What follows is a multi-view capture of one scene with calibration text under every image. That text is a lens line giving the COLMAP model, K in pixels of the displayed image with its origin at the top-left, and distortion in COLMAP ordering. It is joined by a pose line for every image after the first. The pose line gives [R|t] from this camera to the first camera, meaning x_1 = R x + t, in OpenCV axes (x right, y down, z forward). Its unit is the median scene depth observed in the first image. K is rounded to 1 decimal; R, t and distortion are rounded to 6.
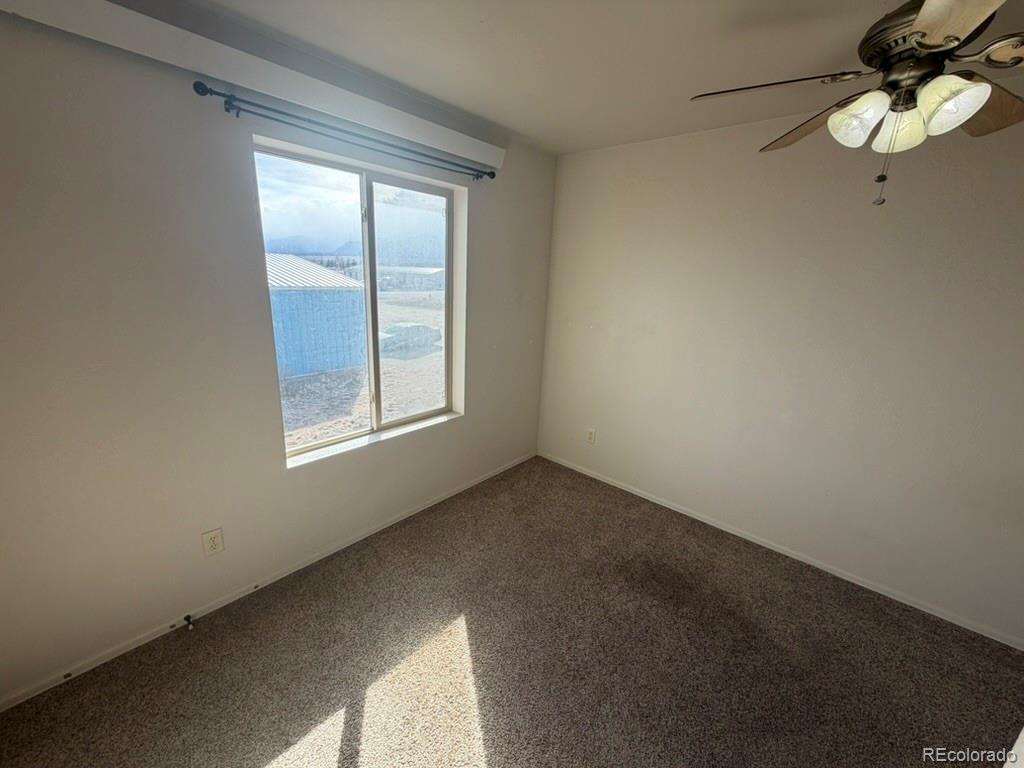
lens RADIAL K [[406.4, 0, 508.4], [0, 406.4, 383.8], [0, 0, 1]] dist [0.000269, -0.000407]
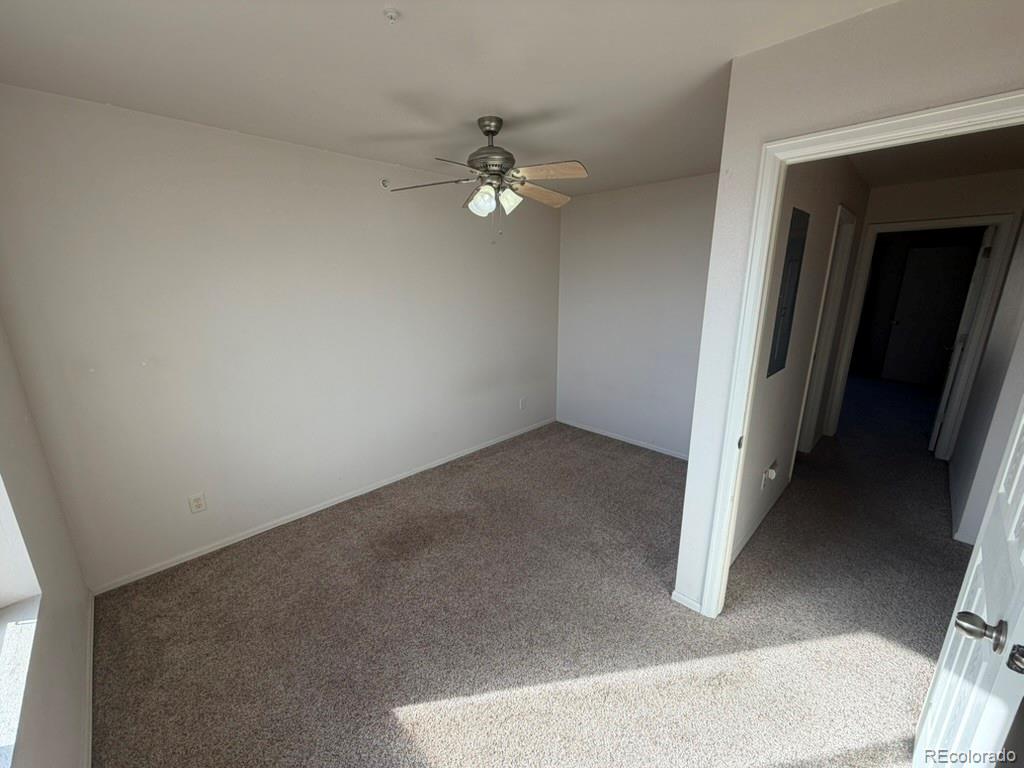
lens RADIAL K [[406.4, 0, 508.6], [0, 406.4, 384.2], [0, 0, 1]] dist [0.000269, -0.000407]
pose [[0.063771, -0.294349, 0.953568, -0.597797], [0.274008, 0.923955, 0.266883, -0.169385], [-0.959611, 0.244266, 0.139576, 0.436461]]
